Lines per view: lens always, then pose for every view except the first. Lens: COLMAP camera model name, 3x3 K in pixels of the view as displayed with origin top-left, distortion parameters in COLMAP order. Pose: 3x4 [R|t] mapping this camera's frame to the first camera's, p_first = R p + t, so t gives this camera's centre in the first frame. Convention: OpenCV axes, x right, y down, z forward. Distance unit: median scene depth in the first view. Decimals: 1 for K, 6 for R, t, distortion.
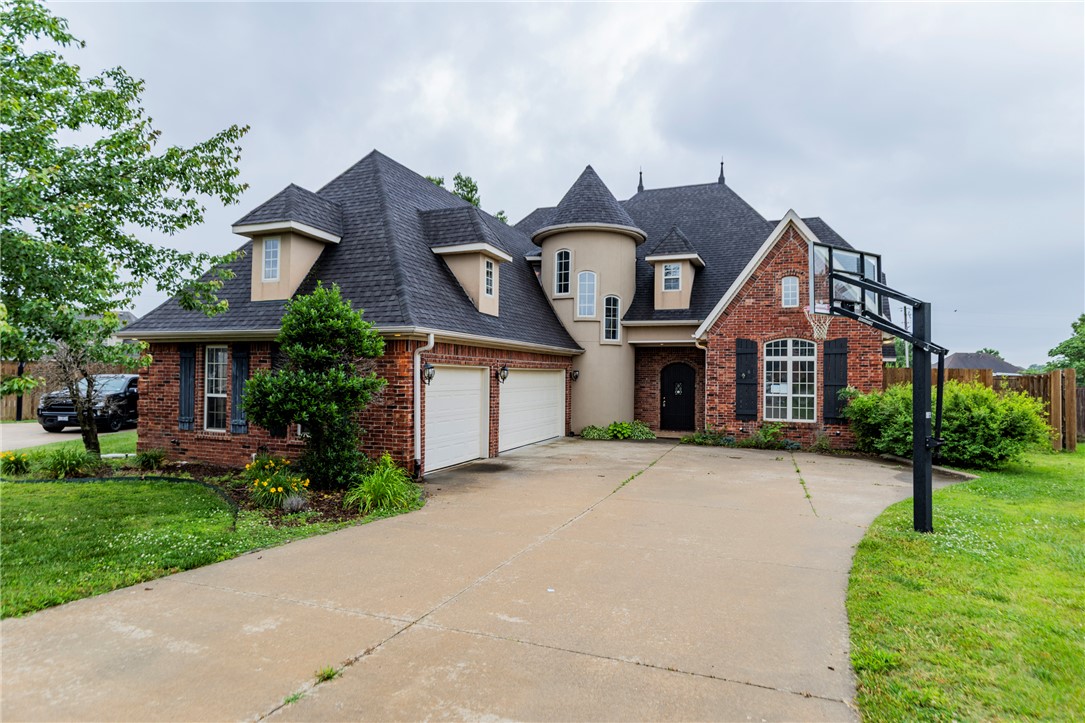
lens RADIAL K [[612.3, 0, 540.9], [0, 612.3, 363.7], [0, 0, 1]] dist [0.008919, 0.001415]
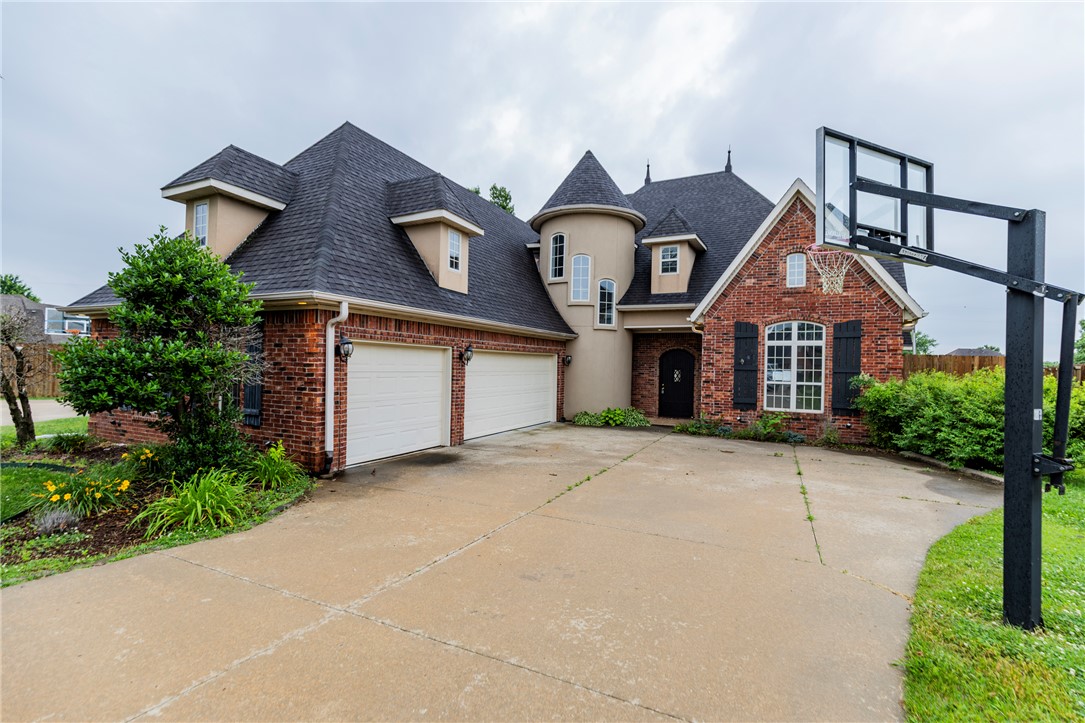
lens RADIAL K [[499.3, 0, 541.9], [0, 499.3, 364.4], [0, 0, 1]] dist [0.012528, -0.000935]
pose [[0.995828, 0.009592, -0.090740, 0.115563], [-0.008263, 0.999853, 0.015012, 0.017989], [0.090870, -0.014199, 0.995762, 0.258058]]
